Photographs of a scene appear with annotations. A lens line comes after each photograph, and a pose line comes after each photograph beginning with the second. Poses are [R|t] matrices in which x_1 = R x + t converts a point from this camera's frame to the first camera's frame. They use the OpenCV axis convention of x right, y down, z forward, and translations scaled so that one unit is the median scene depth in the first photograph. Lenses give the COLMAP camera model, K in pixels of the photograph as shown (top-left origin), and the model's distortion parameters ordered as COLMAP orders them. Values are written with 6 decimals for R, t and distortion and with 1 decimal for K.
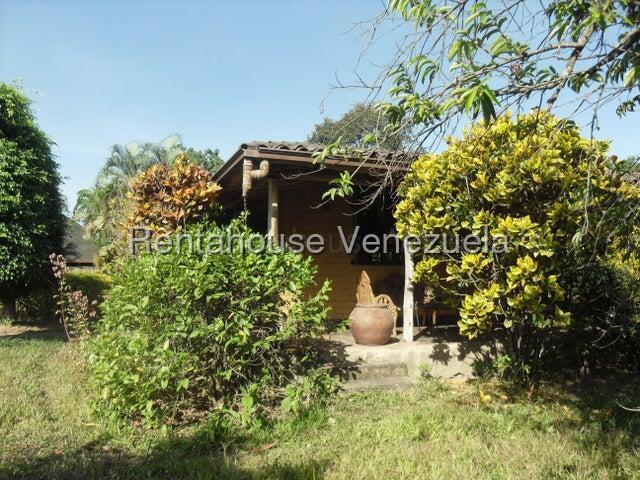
lens RADIAL K [[530.3, 0, 320.0], [0, 530.3, 240.0], [0, 0, 1]] dist [-0.012904, 0.001383]
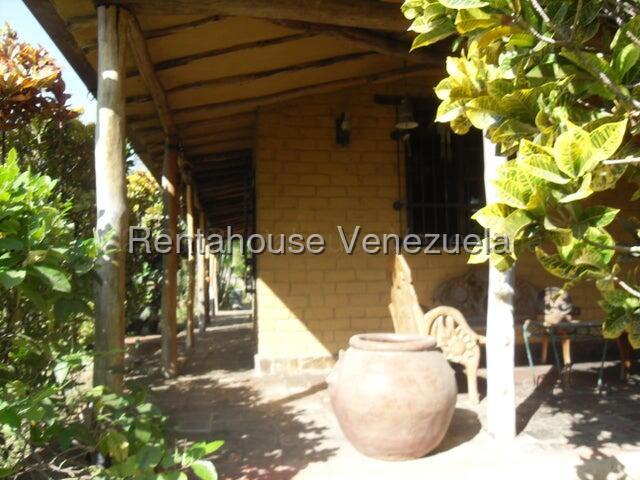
lens RADIAL K [[530.3, 0, 320.0], [0, 530.3, 240.0], [0, 0, 1]] dist [-0.012904, 0.001383]
pose [[0.978512, -0.027519, -0.204346, 0.111063], [0.027799, 0.999612, -0.001500, 0.045663], [0.204308, -0.004213, 0.978898, 0.558455]]
